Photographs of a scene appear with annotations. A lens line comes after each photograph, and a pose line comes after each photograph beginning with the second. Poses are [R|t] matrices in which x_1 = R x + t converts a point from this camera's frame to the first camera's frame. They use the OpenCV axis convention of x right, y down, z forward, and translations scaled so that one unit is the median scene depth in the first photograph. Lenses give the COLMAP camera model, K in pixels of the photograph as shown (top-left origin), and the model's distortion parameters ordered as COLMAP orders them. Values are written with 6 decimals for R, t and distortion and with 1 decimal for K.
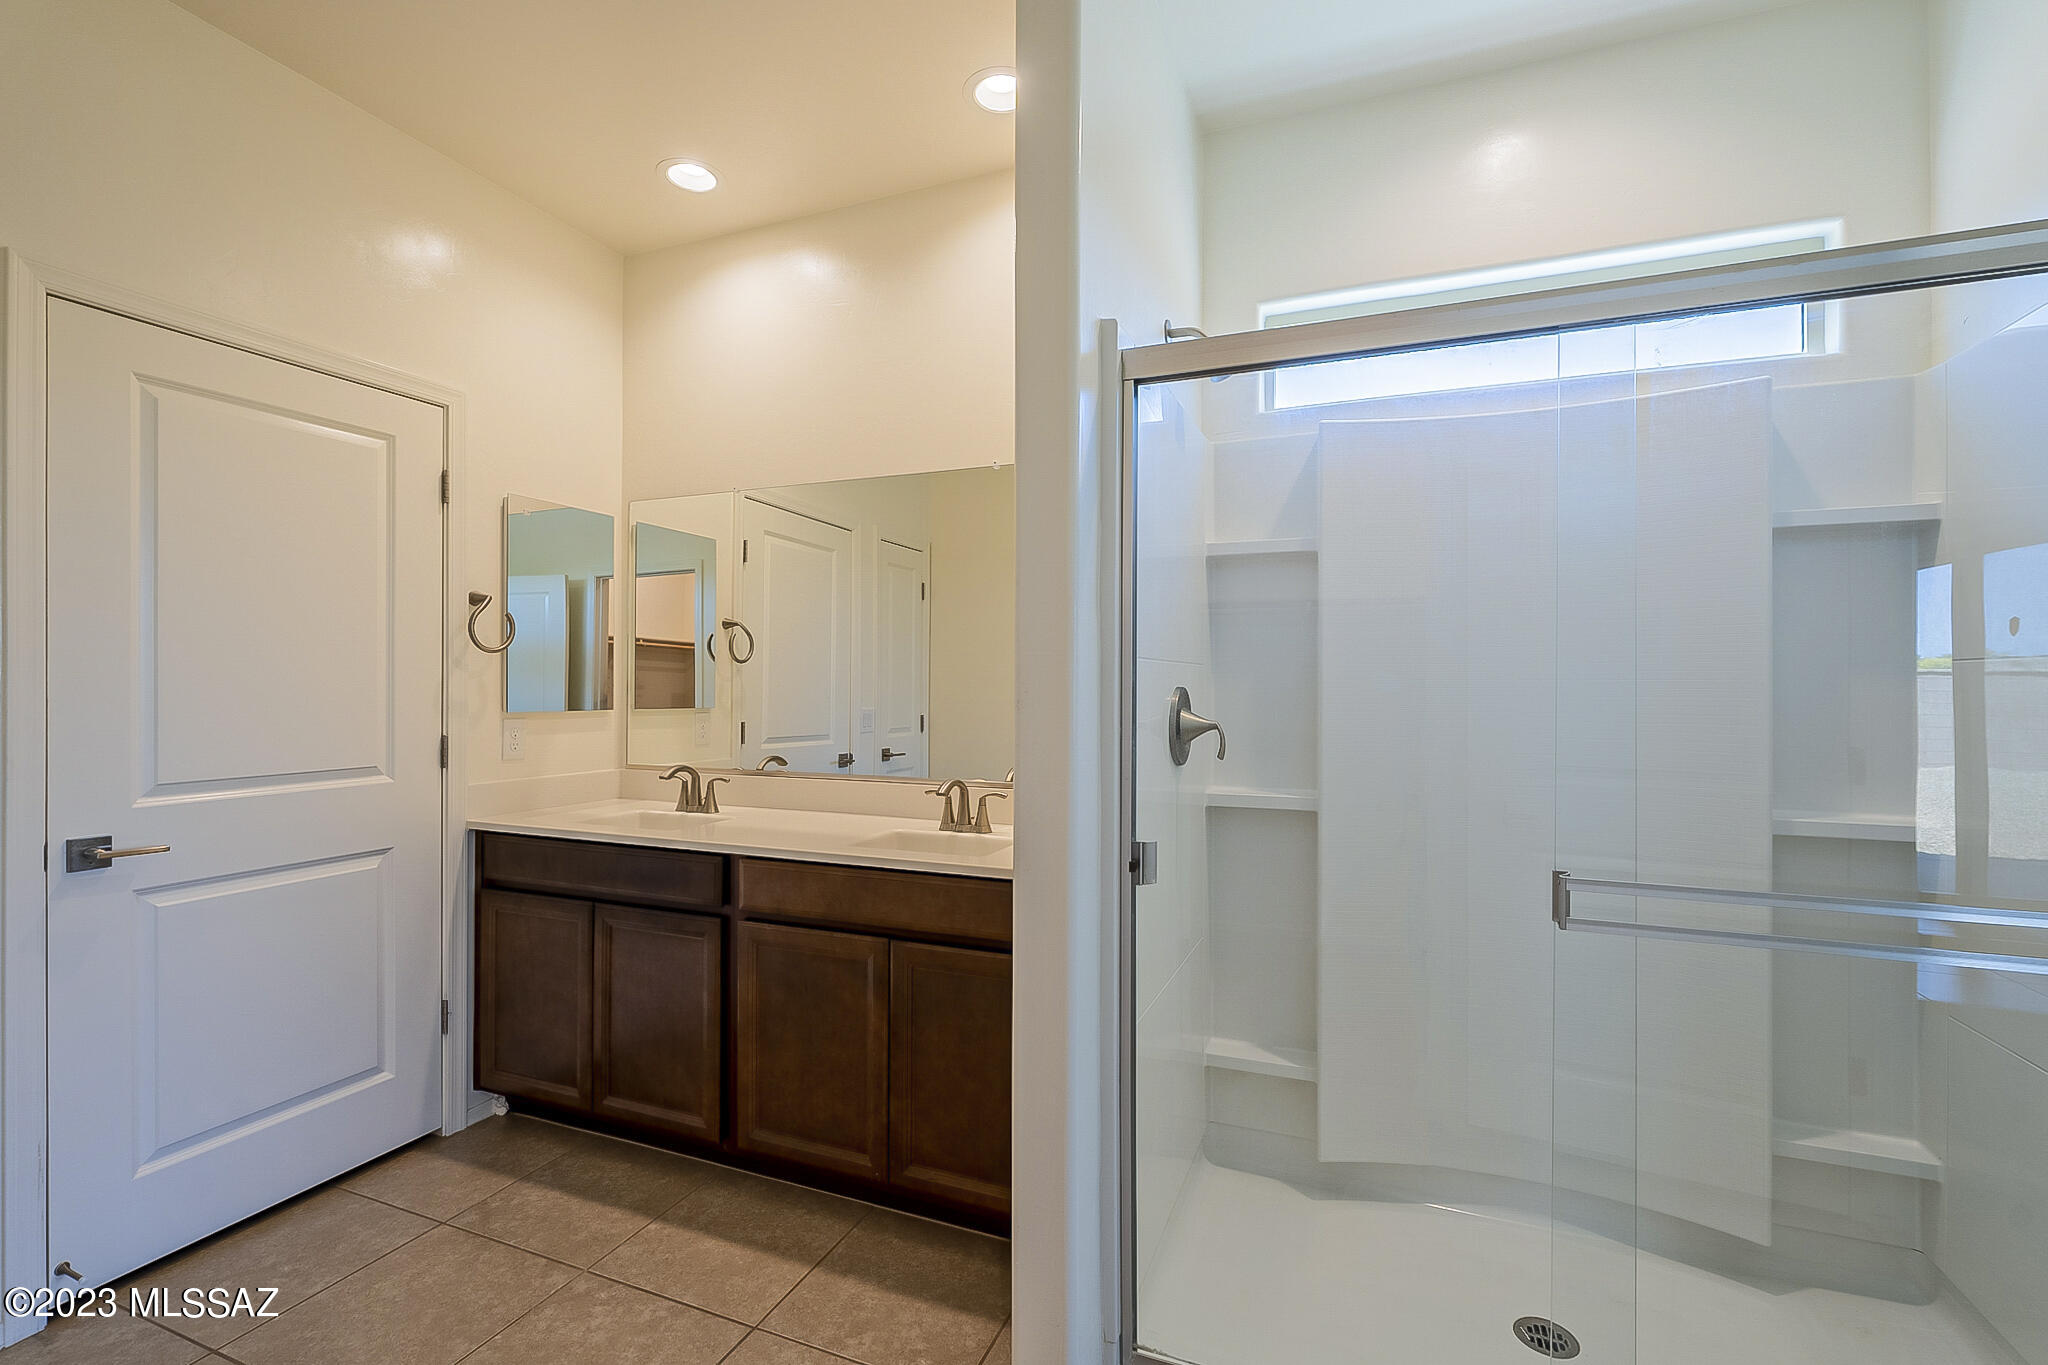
lens RADIAL K [[911.8, 0, 1017.4], [0, 911.8, 693.4], [0, 0, 1]] dist [-0.008069, 0.000453]
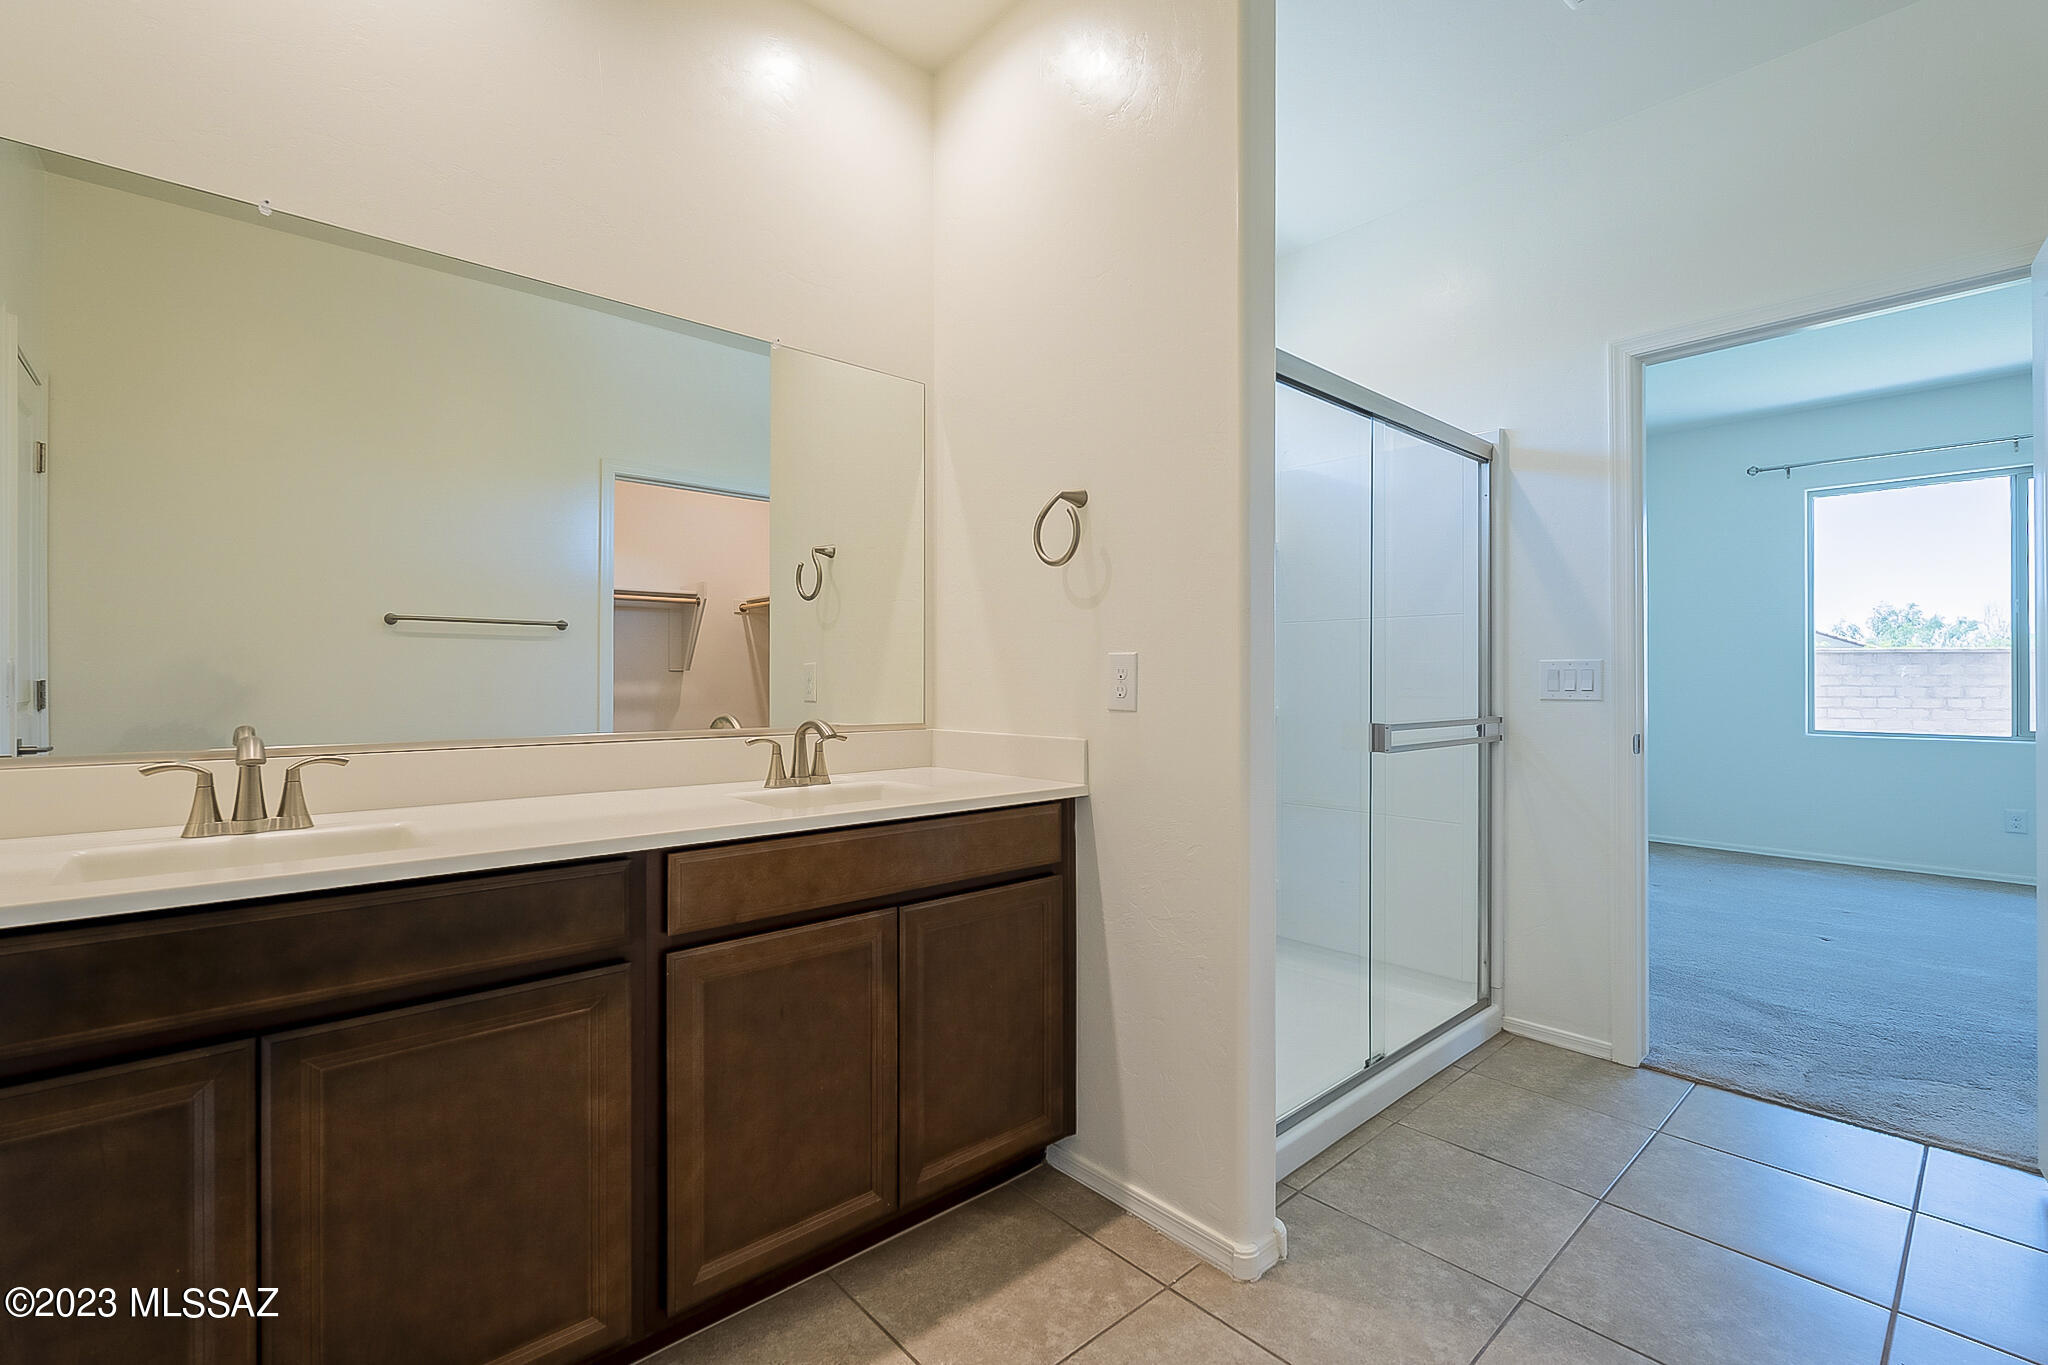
lens RADIAL K [[911.8, 0, 1012.9], [0, 911.8, 673.7], [0, 0, 1]] dist [-0.008069, 0.000453]
pose [[0.428257, 0.002034, 0.903655, -0.811975], [0.004885, 0.999978, -0.004566, 0.062818], [-0.903644, 0.006369, 0.428237, 0.539931]]
